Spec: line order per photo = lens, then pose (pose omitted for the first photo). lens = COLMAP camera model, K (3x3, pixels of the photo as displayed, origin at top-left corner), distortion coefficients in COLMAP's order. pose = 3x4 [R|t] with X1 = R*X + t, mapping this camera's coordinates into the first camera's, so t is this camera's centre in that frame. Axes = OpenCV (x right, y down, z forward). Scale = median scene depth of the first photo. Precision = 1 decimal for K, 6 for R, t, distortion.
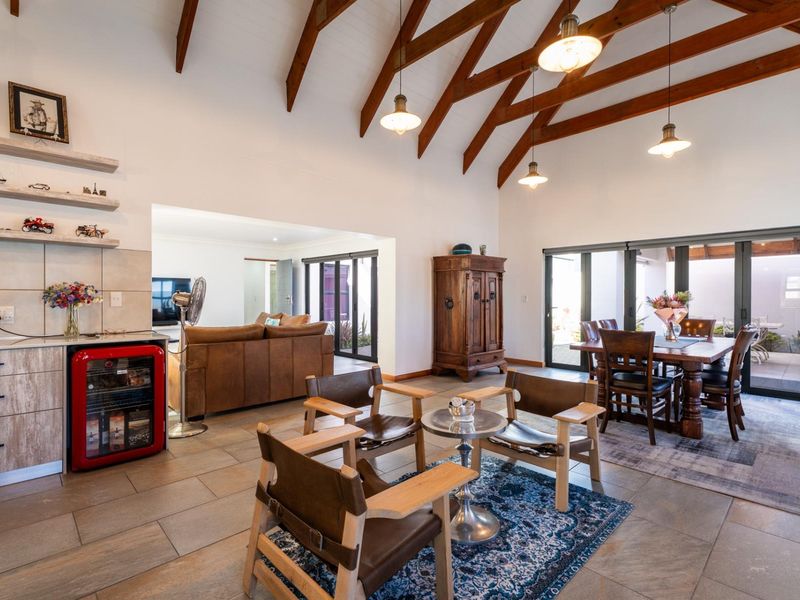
lens RADIAL K [[400.9, 0, 403.4], [0, 400.9, 297.4], [0, 0, 1]] dist [-0.003676, 0.001861]
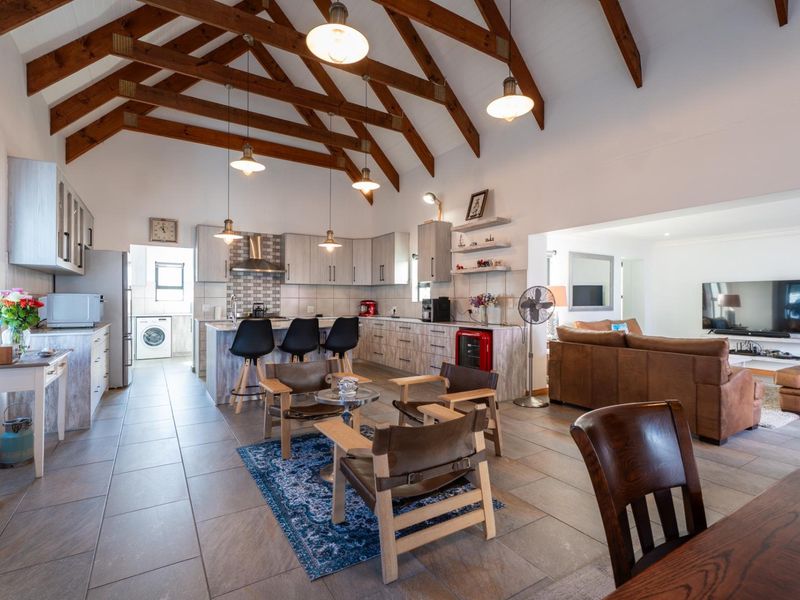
lens RADIAL K [[400.9, 0, 406.4], [0, 400.9, 307.4], [0, 0, 1]] dist [-0.003676, 0.001861]
pose [[-0.202995, 0.018904, -0.978997, 1.352396], [0.000474, 0.999815, 0.019208, -0.015414], [0.979180, 0.003435, -0.202967, 1.404110]]
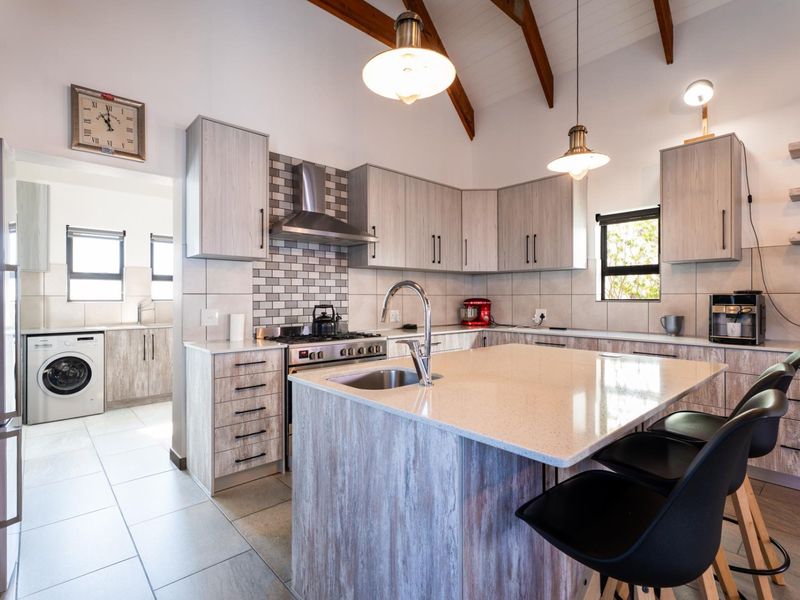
lens RADIAL K [[400.9, 0, 397.0], [0, 400.9, 300.8], [0, 0, 1]] dist [-0.003676, 0.001861]
pose [[-0.039673, 0.011349, -0.999148, -2.070973], [0.004627, 0.999927, 0.011174, -0.032073], [0.999202, -0.004180, -0.039723, -2.189994]]
